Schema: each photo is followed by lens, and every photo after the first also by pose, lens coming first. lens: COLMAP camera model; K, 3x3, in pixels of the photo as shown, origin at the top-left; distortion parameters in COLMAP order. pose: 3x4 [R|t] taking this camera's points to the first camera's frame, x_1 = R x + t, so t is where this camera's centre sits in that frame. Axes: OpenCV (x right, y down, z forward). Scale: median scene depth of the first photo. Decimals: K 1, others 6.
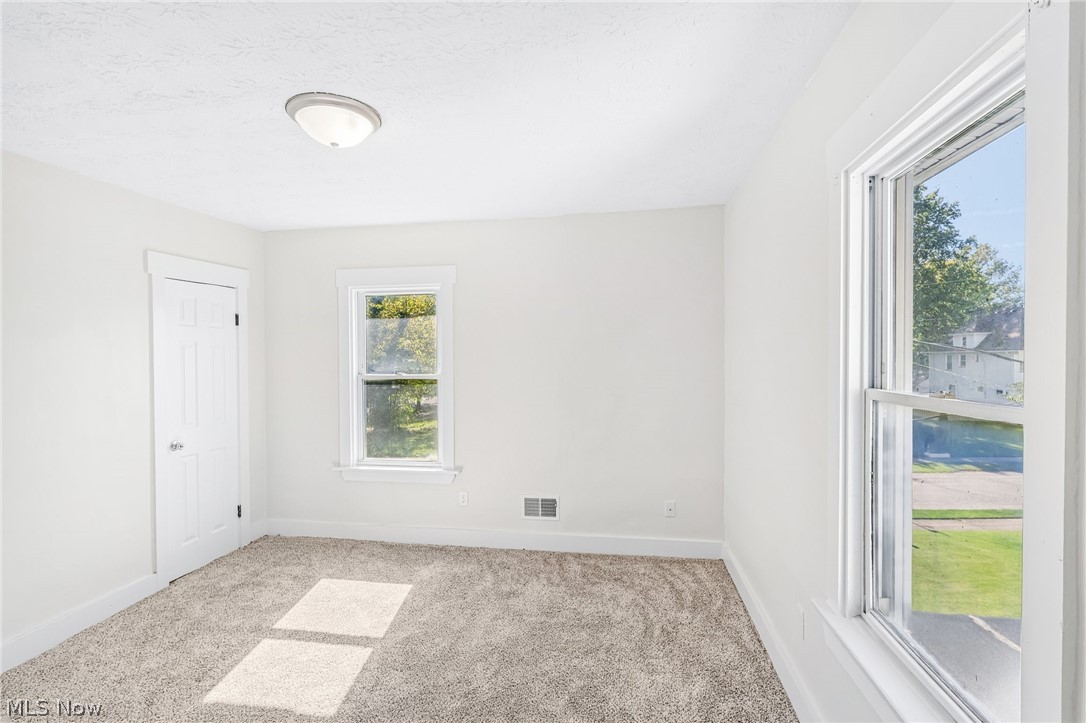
lens RADIAL K [[494.3, 0, 540.4], [0, 494.3, 363.4], [0, 0, 1]] dist [-0.004151, -0.000081]
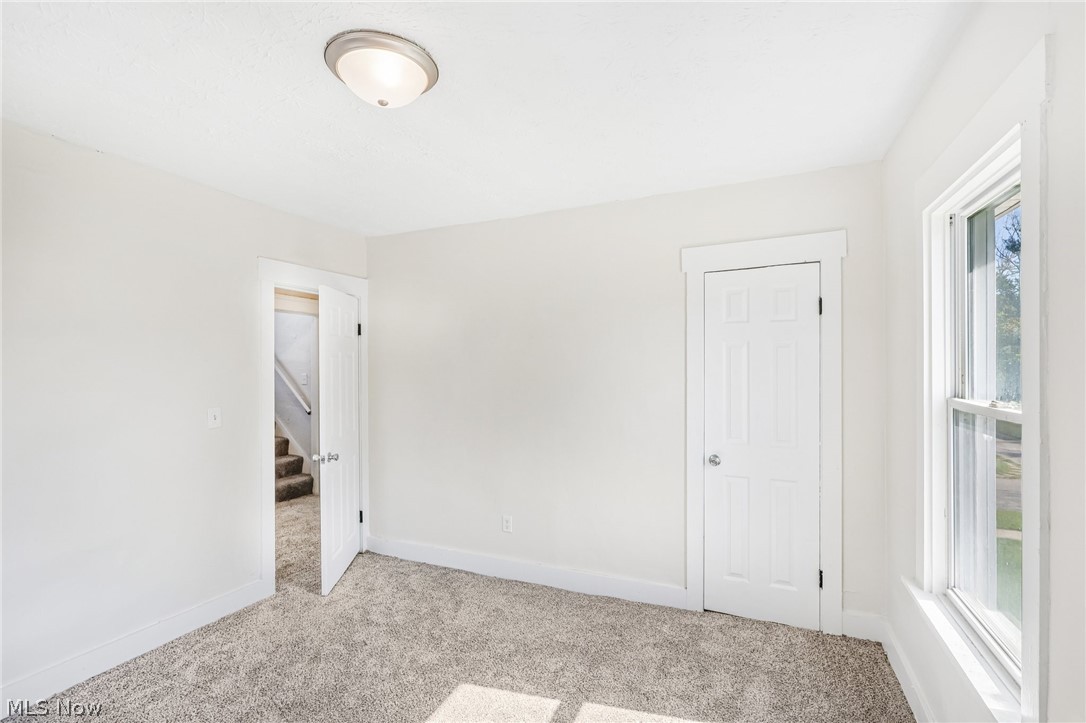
lens RADIAL K [[494.3, 0, 540.4], [0, 494.3, 363.4], [0, 0, 1]] dist [-0.004151, -0.000081]
pose [[-0.248274, 0.000165, -0.968690, 0.174148], [-0.005572, 0.999983, 0.001598, -0.005186], [0.968674, 0.005794, -0.248268, 0.819822]]
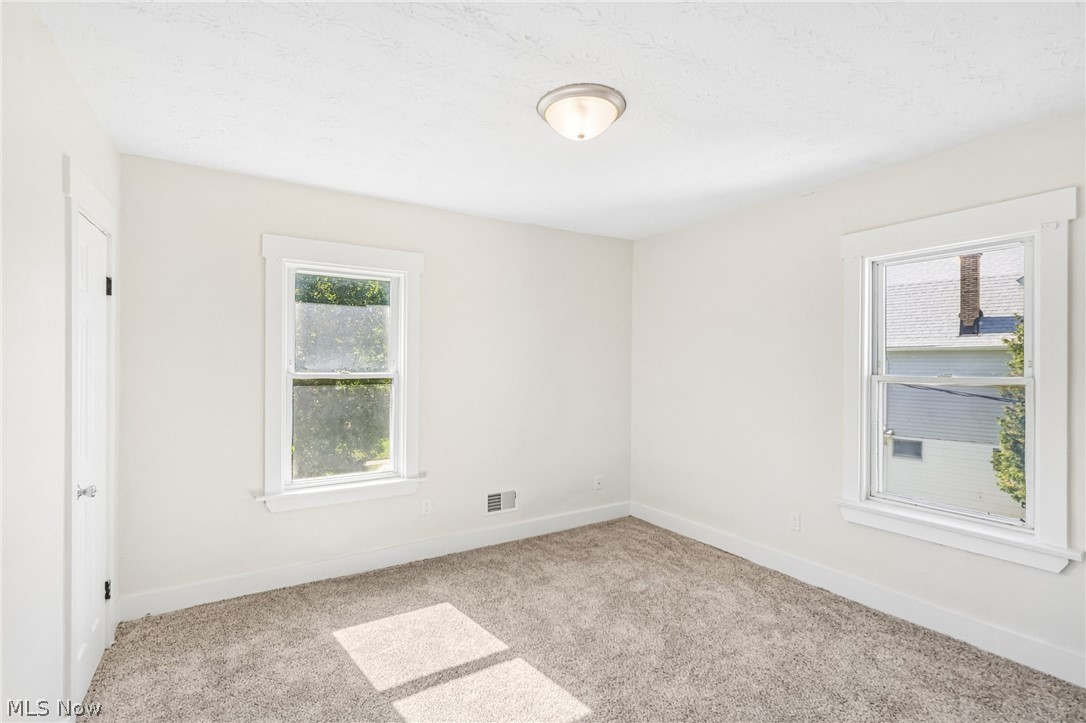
lens RADIAL K [[494.3, 0, 540.4], [0, 494.3, 363.4], [0, 0, 1]] dist [-0.004151, -0.000081]
pose [[0.757868, 0.010117, 0.652330, -0.630457], [-0.005975, 0.999945, -0.008567, 0.012595], [-0.652381, 0.002595, 0.757887, 0.169740]]
